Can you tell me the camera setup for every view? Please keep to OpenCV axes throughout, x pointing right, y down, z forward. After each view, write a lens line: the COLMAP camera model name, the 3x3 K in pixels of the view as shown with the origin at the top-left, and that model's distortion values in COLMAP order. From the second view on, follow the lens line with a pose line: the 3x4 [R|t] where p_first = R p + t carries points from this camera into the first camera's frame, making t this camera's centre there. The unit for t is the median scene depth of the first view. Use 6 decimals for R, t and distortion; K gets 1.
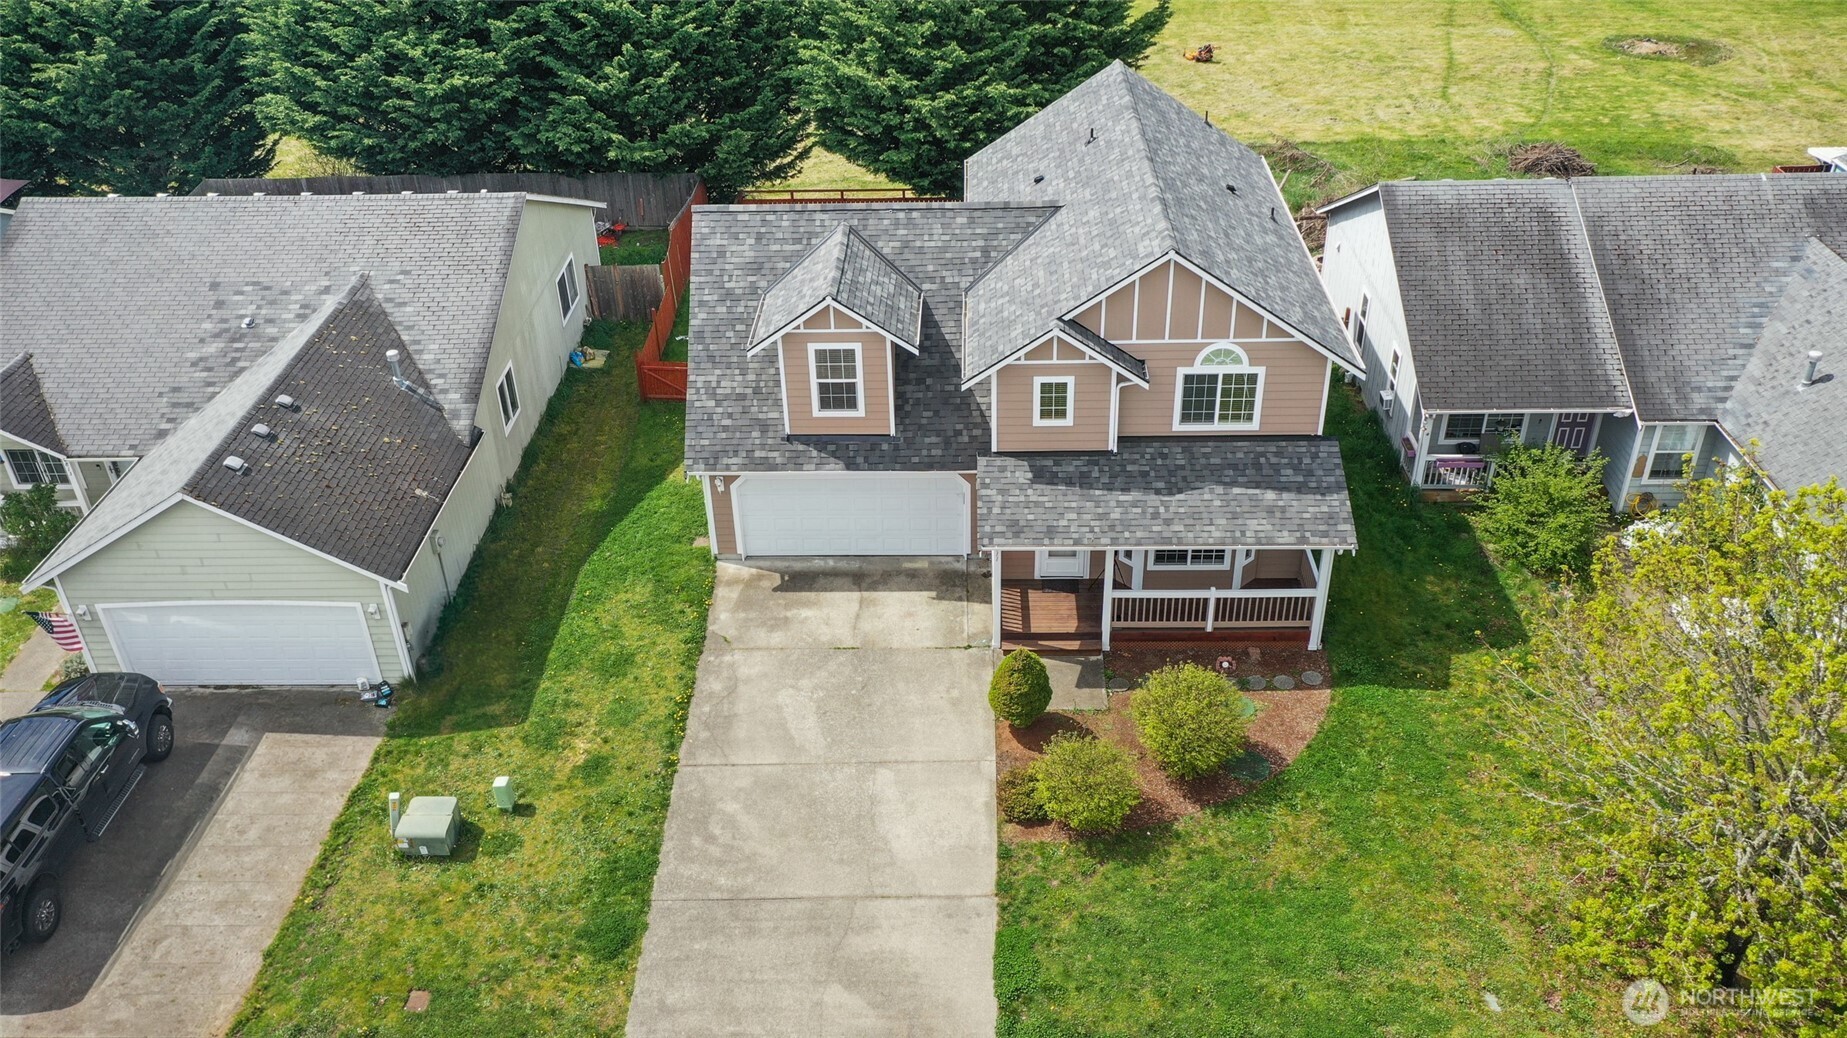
lens RADIAL K [[1471.5, 0, 921.5], [0, 1471.5, 522.0], [0, 0, 1]] dist [-0.002342, 0.044854]
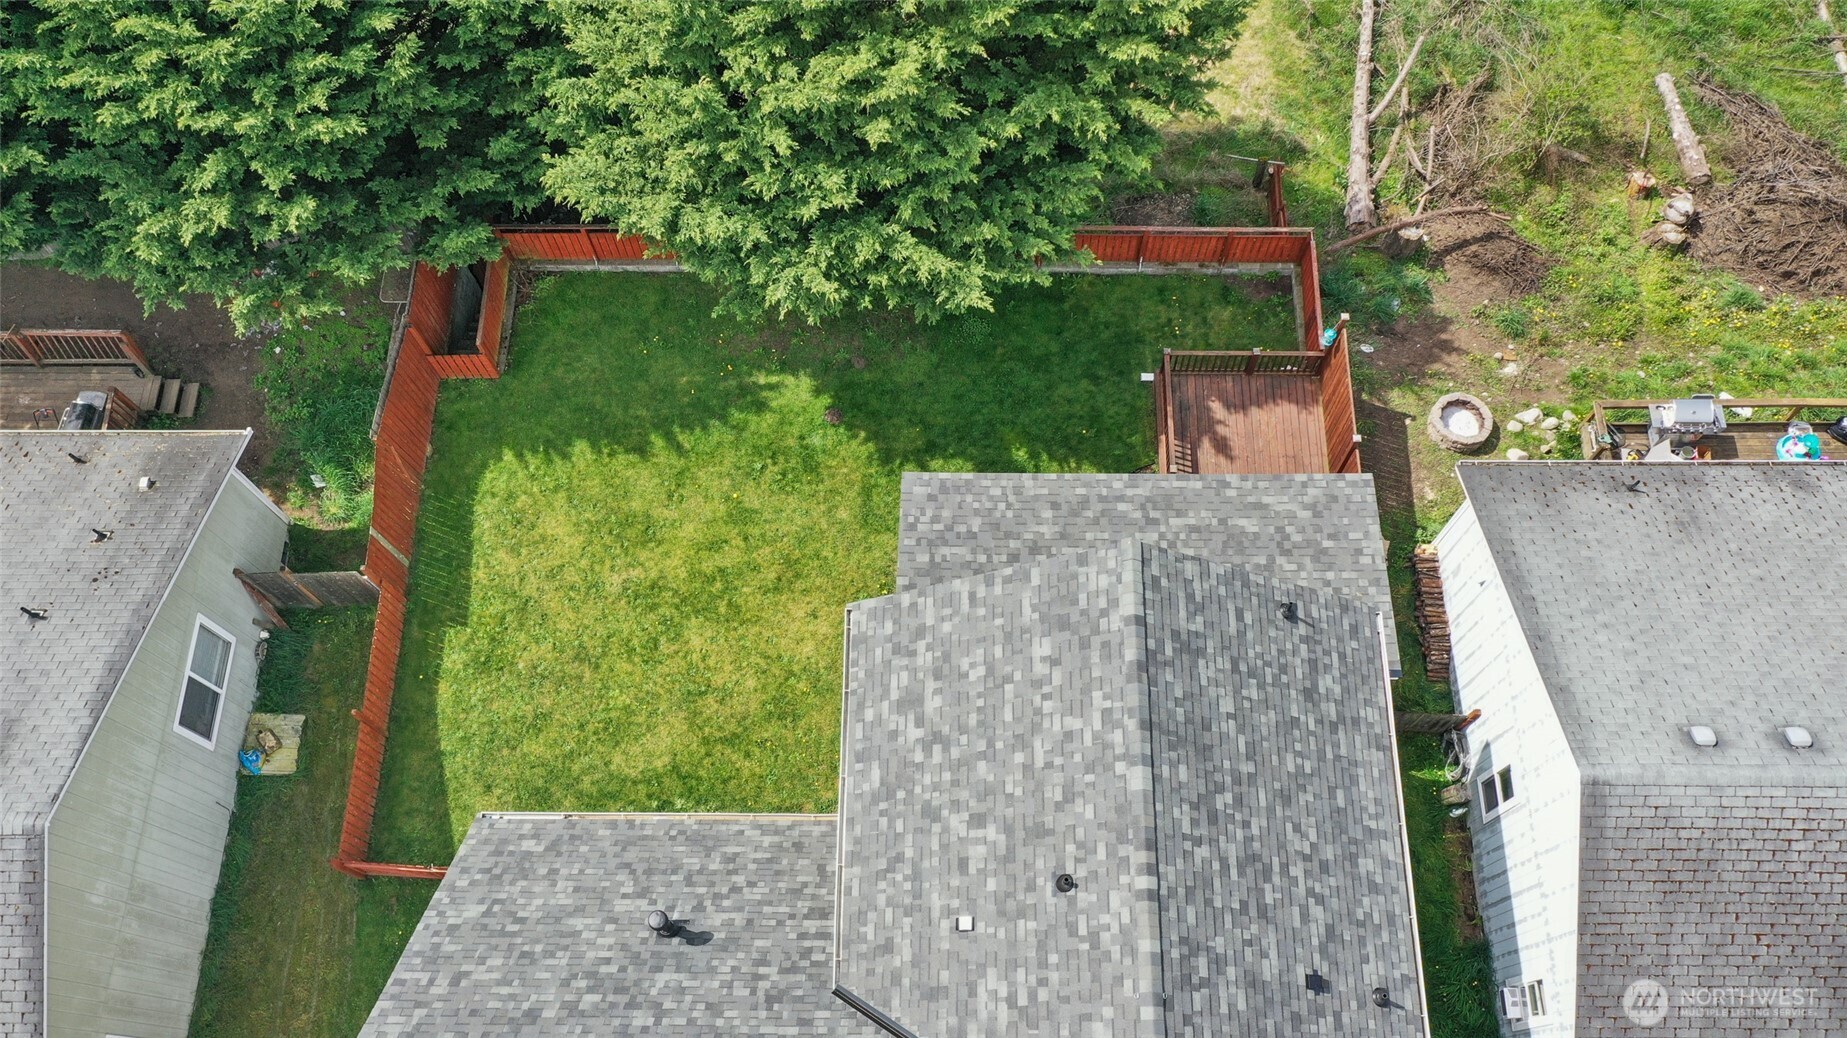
lens RADIAL K [[1471.5, 0, 922.7], [0, 1471.5, 525.9], [0, 0, 1]] dist [-0.002342, 0.044854]
pose [[0.999846, -0.013944, 0.010700, 0.075471], [0.005480, 0.825757, 0.563999, -0.833751], [-0.016700, -0.563853, 0.825706, 0.801377]]
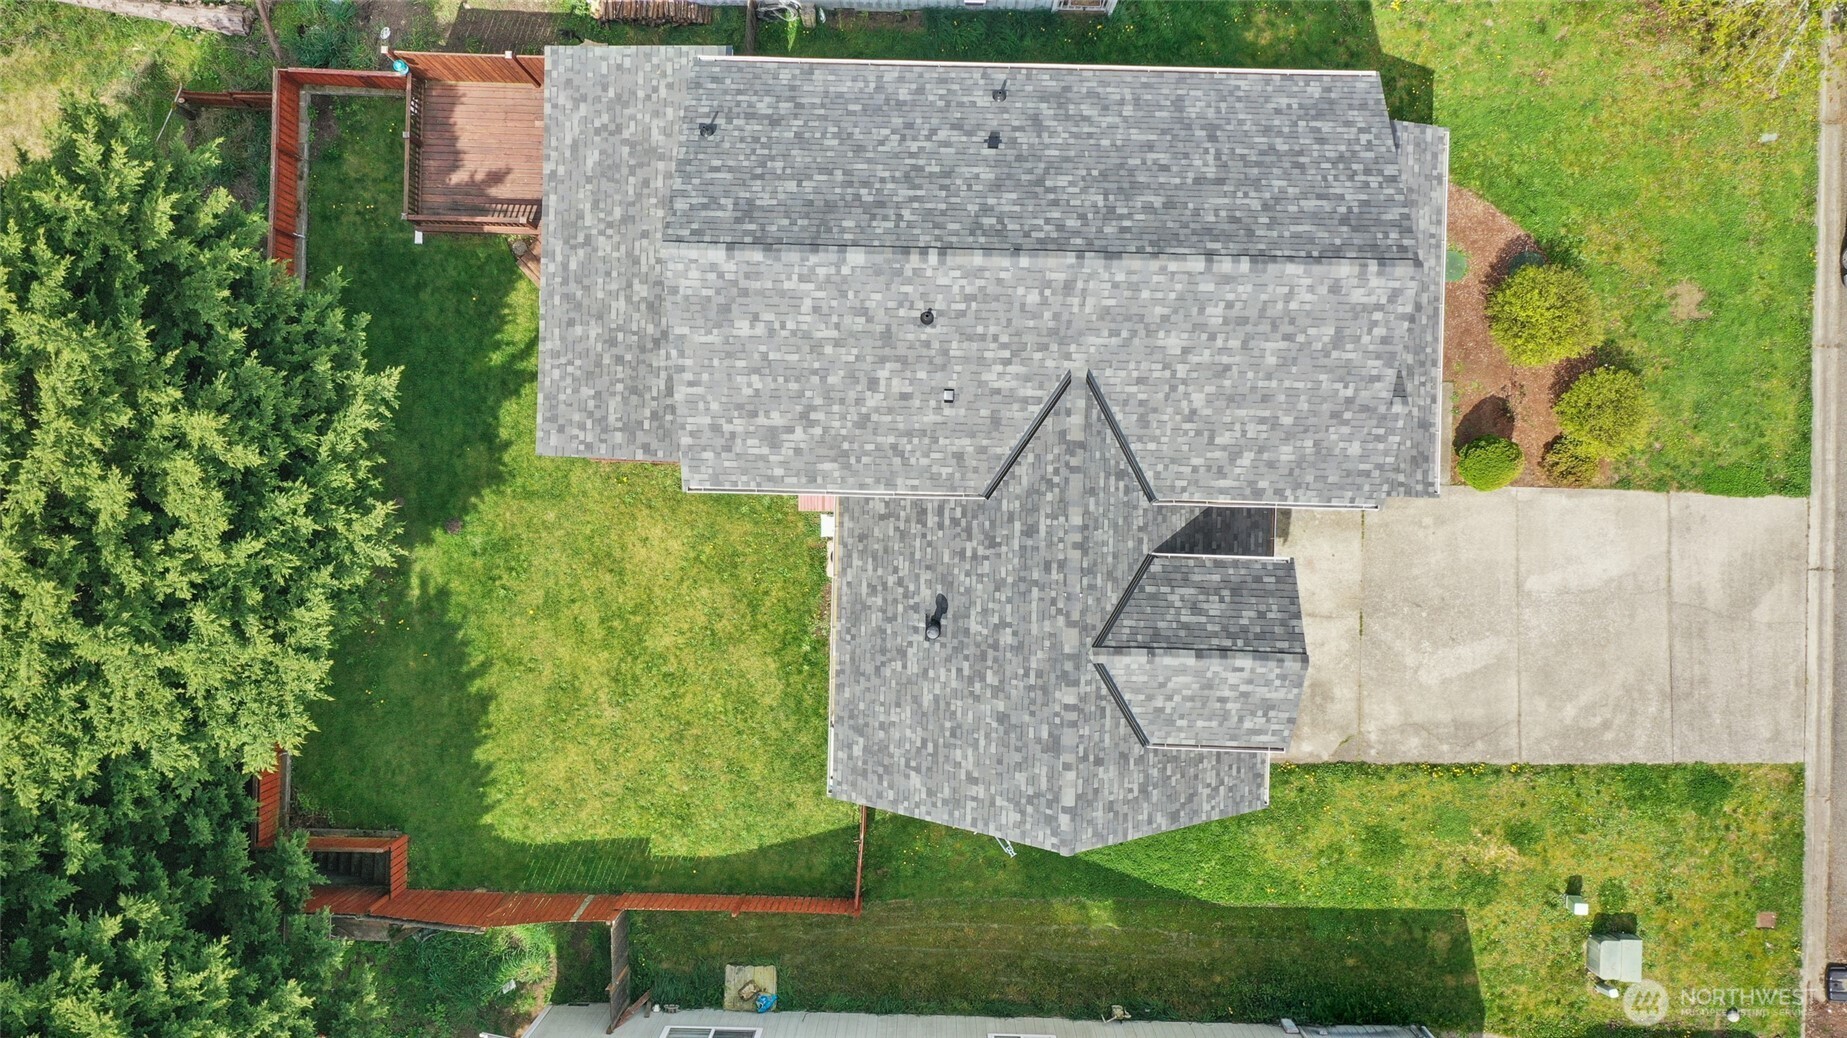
lens RADIAL K [[1471.5, 0, 926.4], [0, 1471.5, 526.2], [0, 0, 1]] dist [-0.002342, 0.044854]
pose [[-0.003792, -0.999905, 0.013260, 0.006250], [0.549503, 0.008995, 0.835443, -1.072248], [-0.835483, 0.010454, 0.549417, 0.767044]]
